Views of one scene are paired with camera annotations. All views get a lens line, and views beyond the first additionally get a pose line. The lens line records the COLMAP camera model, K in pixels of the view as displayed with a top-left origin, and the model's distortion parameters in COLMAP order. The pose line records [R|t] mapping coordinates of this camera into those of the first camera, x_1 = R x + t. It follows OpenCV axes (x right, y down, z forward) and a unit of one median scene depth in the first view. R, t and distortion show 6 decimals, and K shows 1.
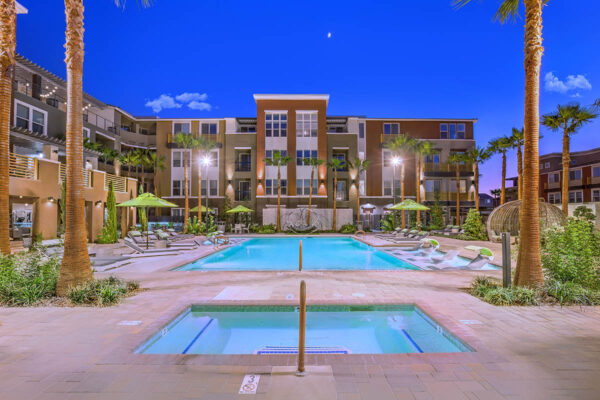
lens RADIAL K [[276.1, 0, 306.5], [0, 276.1, 209.4], [0, 0, 1]] dist [-0.019395, 0.003194]
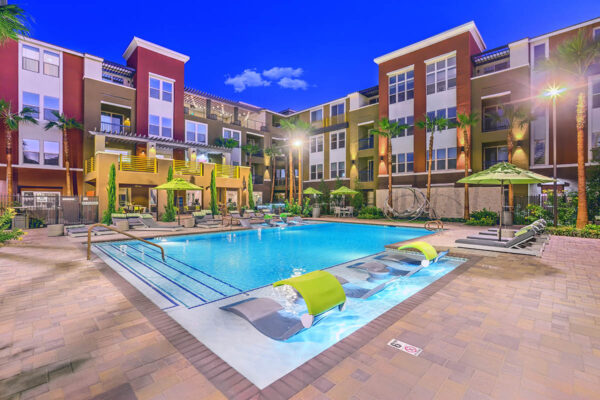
lens RADIAL K [[276.1, 0, 297.7], [0, 276.1, 199.7], [0, 0, 1]] dist [-0.019395, 0.003194]
pose [[0.705612, 0.002422, -0.708594, 0.252208], [0.015606, 0.999698, 0.018957, 0.007247], [0.708426, -0.024435, 0.705362, 0.201394]]
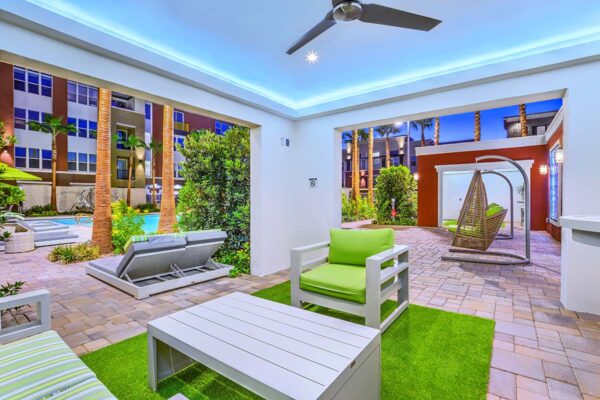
lens RADIAL K [[276.1, 0, 300.8], [0, 276.1, 200.9], [0, 0, 1]] dist [-0.019395, 0.003194]
pose [[0.598836, -0.014143, 0.800747, -0.276684], [-0.013313, 0.999530, 0.027610, 0.007504], [-0.800761, -0.027194, 0.598366, -0.067974]]
